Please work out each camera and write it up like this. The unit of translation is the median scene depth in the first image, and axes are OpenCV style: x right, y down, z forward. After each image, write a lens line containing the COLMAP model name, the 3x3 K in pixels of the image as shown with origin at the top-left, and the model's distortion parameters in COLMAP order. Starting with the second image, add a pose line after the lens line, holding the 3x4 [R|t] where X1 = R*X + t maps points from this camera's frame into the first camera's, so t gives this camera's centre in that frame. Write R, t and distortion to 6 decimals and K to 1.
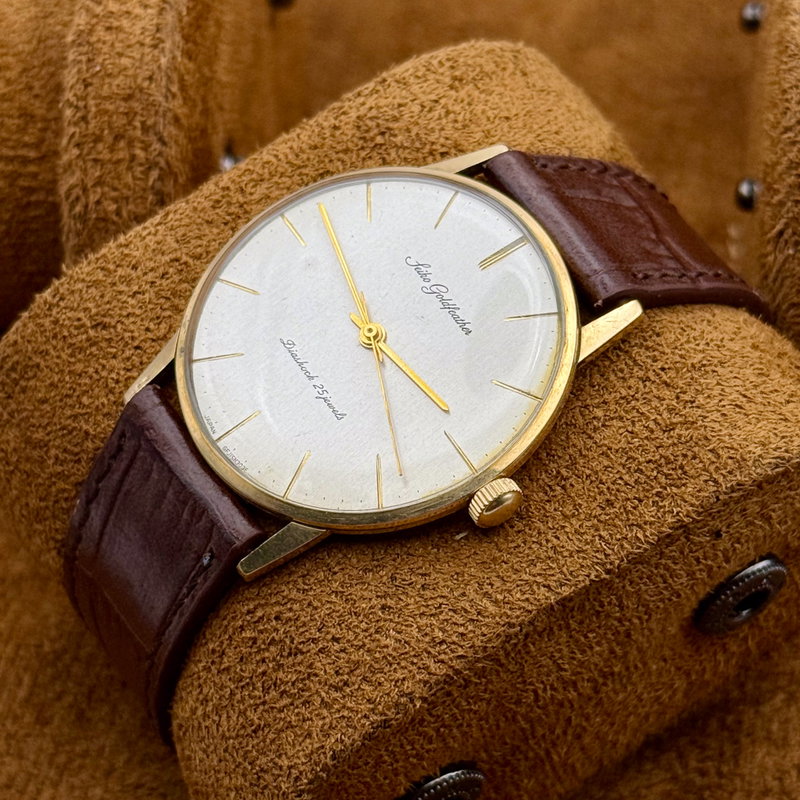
lens RADIAL K [[2464.8, 0, 398.6], [0, 2464.8, 421.8], [0, 0, 1]] dist [0.344196, 1.013396]
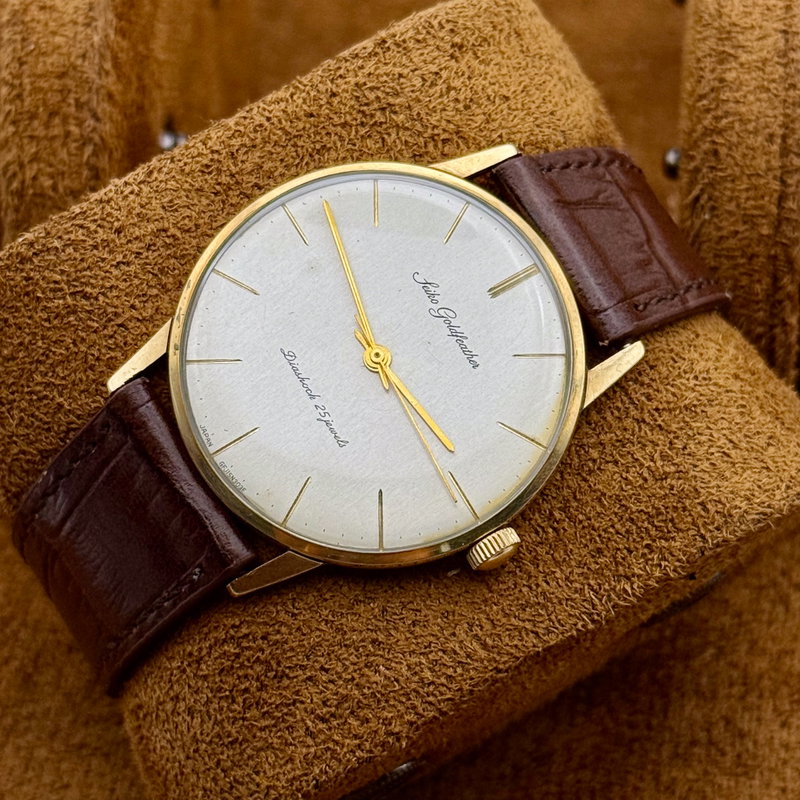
lens RADIAL K [[2464.8, 0, 398.6], [0, 2464.8, 421.8], [0, 0, 1]] dist [0.344196, 1.013396]
pose [[0.981235, 0.063868, 0.181930, -0.182522], [-0.107227, 0.964938, 0.239578, -0.250485], [-0.160250, -0.254590, 0.953679, 0.053632]]
